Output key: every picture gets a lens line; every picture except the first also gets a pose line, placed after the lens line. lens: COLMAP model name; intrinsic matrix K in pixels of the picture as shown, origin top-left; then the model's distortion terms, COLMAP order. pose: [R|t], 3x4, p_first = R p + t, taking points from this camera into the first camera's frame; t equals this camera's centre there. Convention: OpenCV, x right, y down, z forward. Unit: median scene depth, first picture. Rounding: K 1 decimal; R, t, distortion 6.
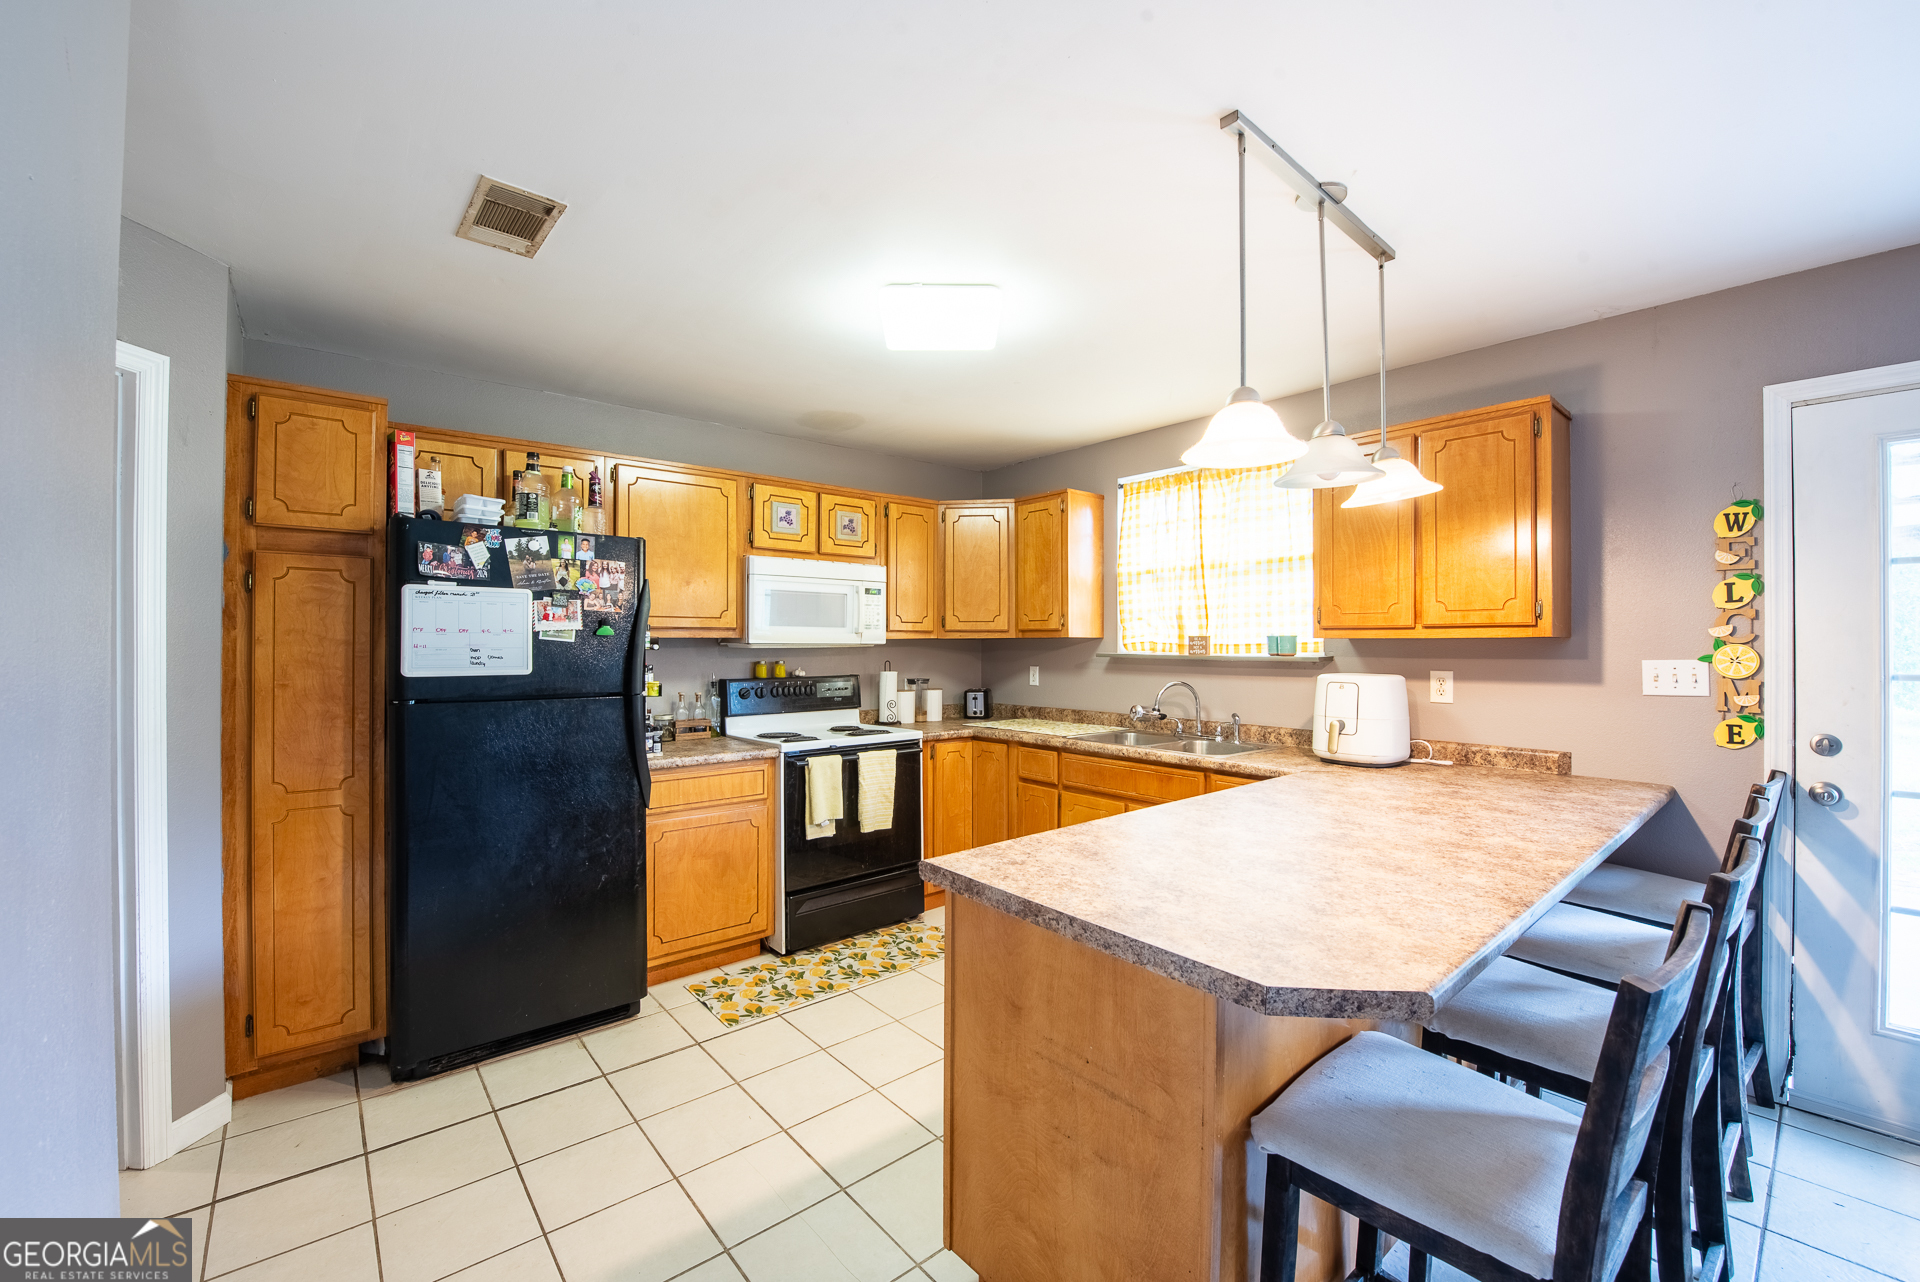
lens RADIAL K [[773.2, 0, 951.4], [0, 773.2, 639.0], [0, 0, 1]] dist [-0.021115, -0.000117]
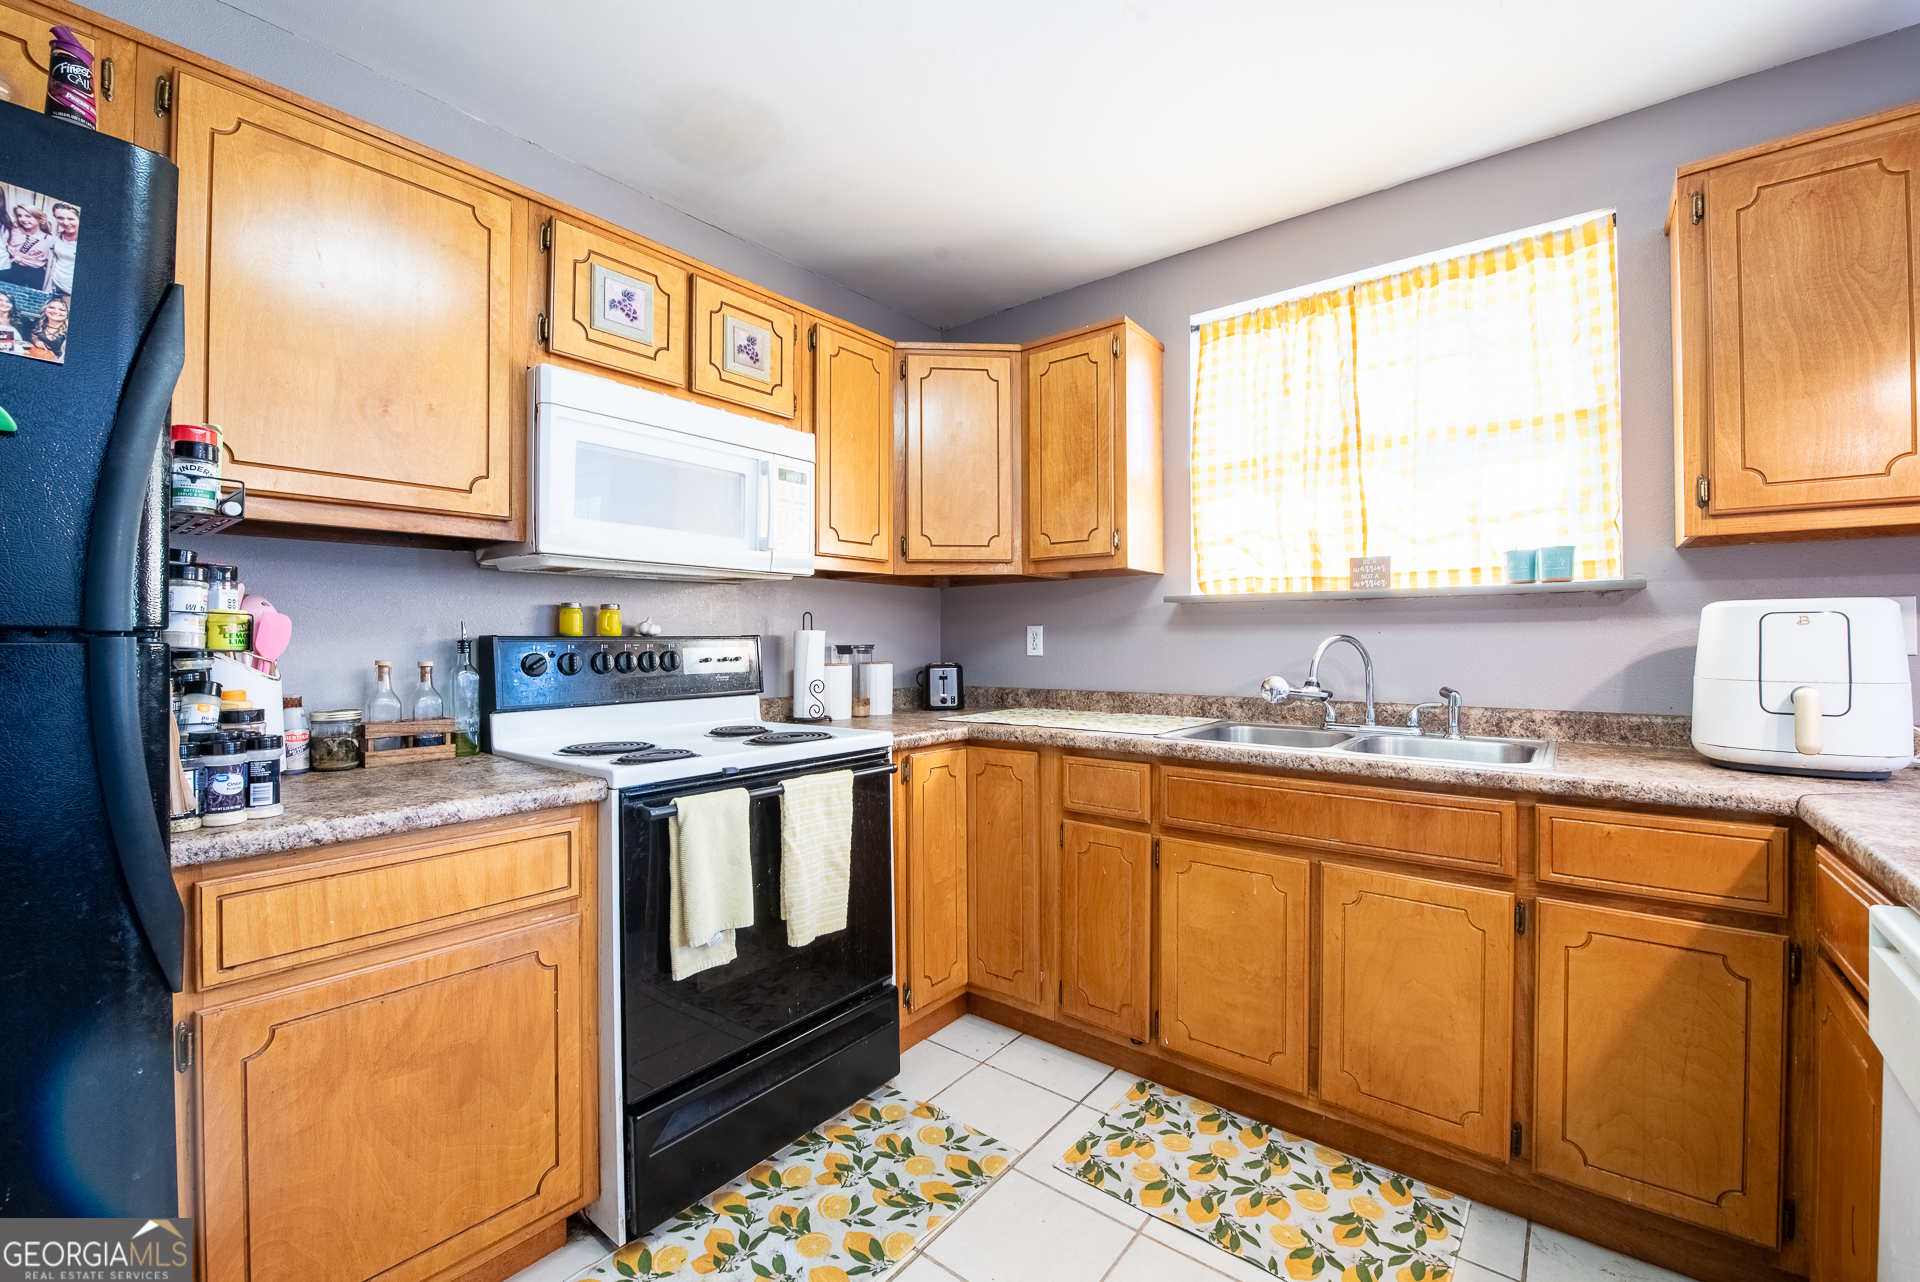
lens RADIAL K [[782.7, 0, 948.0], [0, 782.7, 632.5], [0, 0, 1]] dist [-0.023295, -0.000131]
pose [[0.982561, -0.002391, 0.185924, -0.101980], [0.003233, 0.999986, -0.004224, 0.053624], [-0.185911, 0.004751, 0.982555, 0.469865]]
